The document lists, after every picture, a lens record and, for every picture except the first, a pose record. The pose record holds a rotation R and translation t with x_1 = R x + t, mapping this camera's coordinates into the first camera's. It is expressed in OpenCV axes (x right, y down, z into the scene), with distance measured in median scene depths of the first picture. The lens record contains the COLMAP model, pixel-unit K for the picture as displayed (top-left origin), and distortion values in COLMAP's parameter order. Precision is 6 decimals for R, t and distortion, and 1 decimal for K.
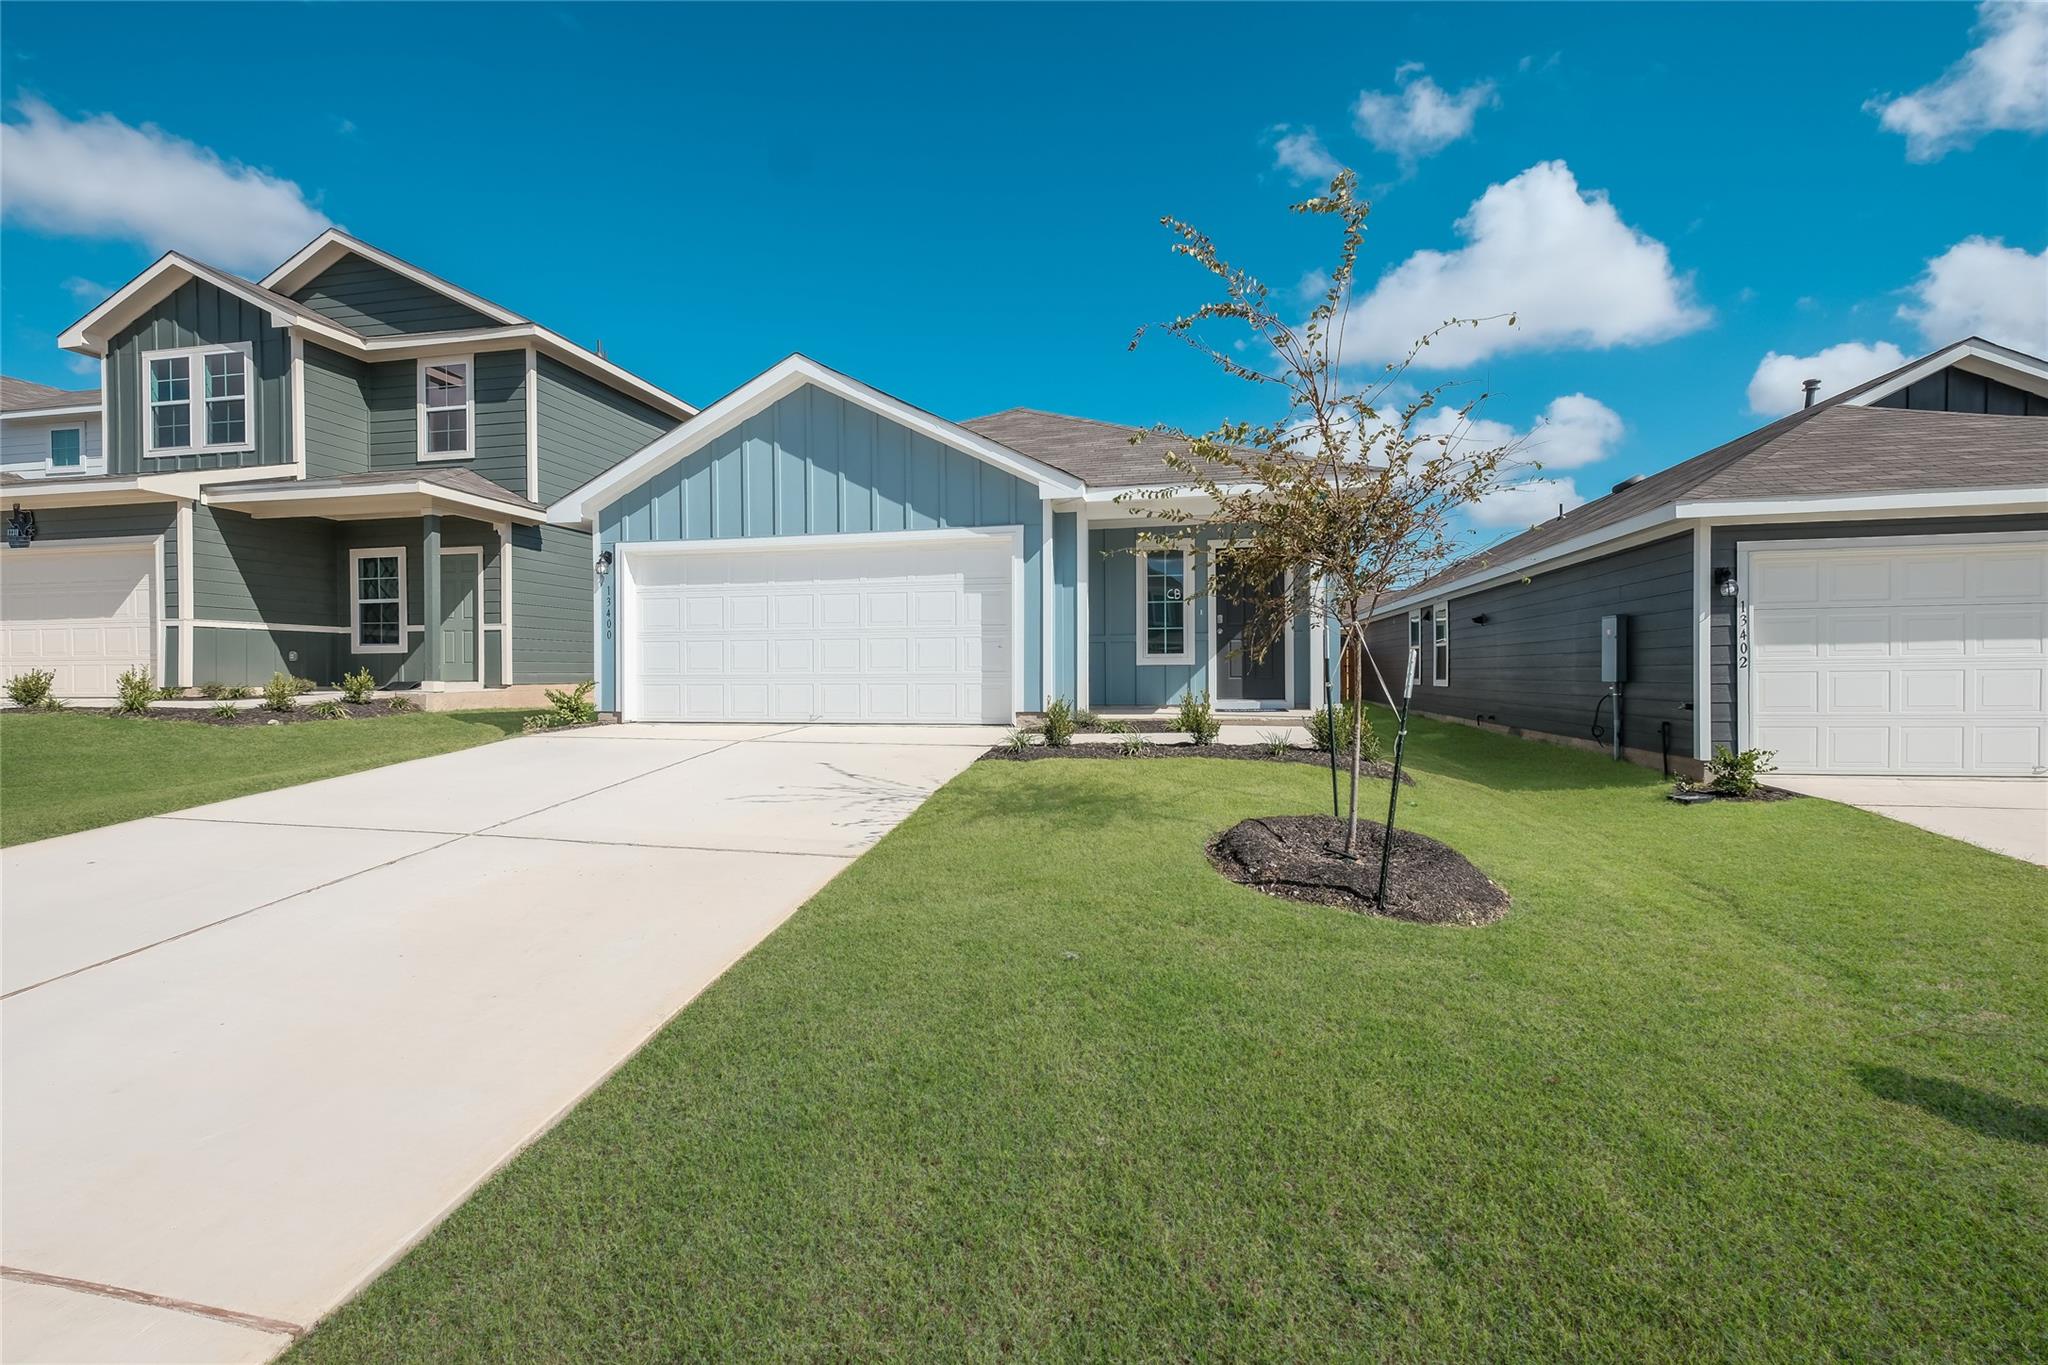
lens RADIAL K [[866.9, 0, 1019.2], [0, 866.9, 679.2], [0, 0, 1]] dist [-0.000714, 0.001317]
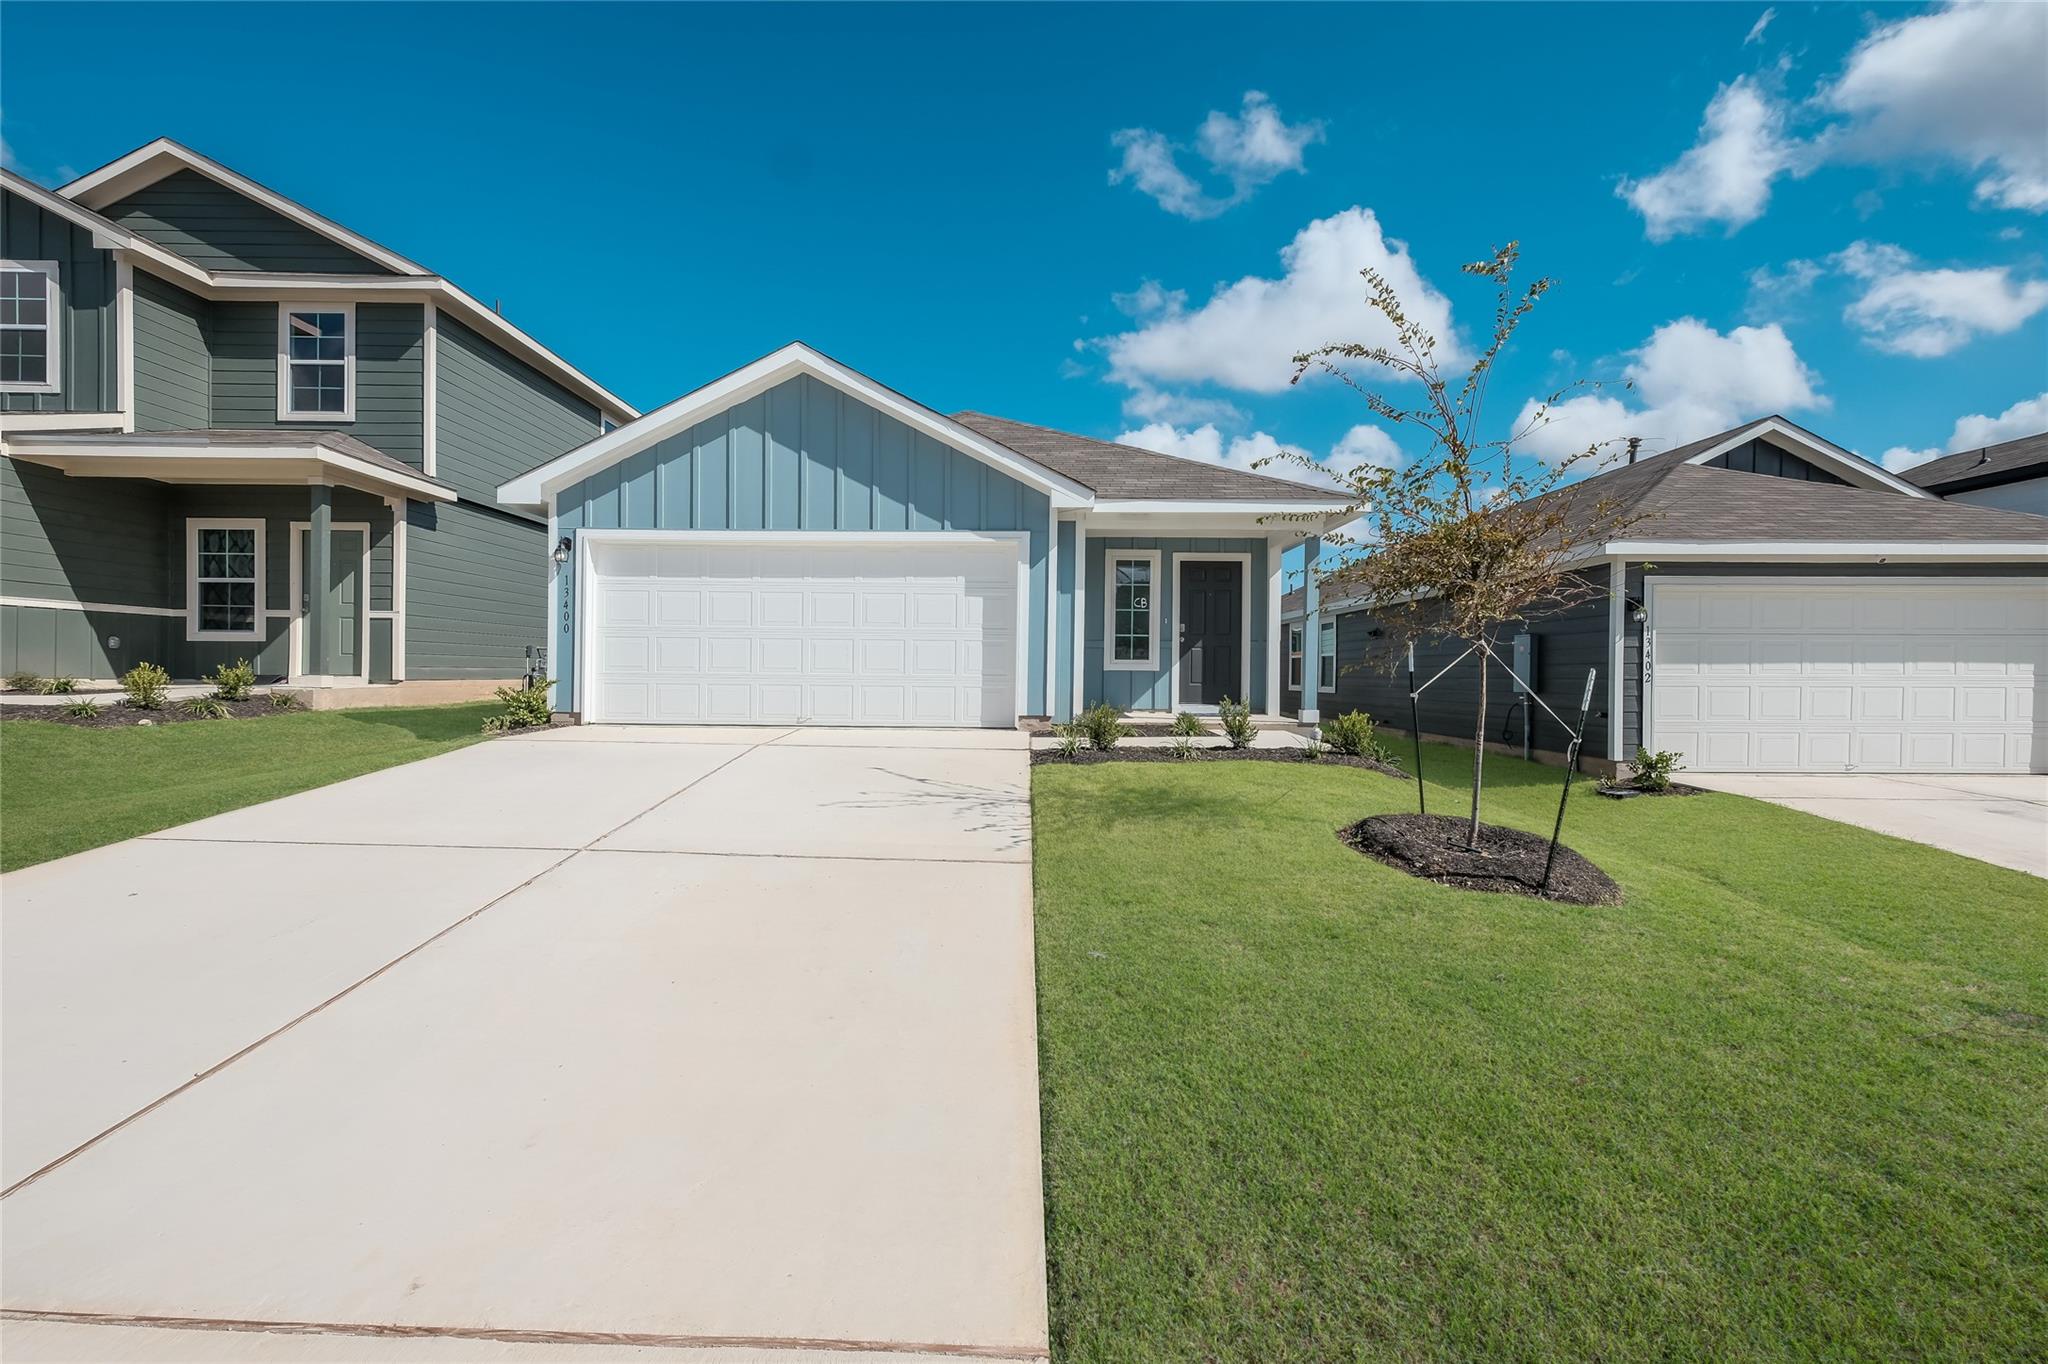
lens RADIAL K [[866.9, 0, 1019.2], [0, 866.9, 678.7], [0, 0, 1]] dist [-0.000714, 0.001317]
pose [[0.980190, 0.014294, 0.197544, -0.181746], [-0.014186, 0.999897, -0.001960, -0.002939], [-0.197552, -0.000881, 0.980292, 0.006548]]
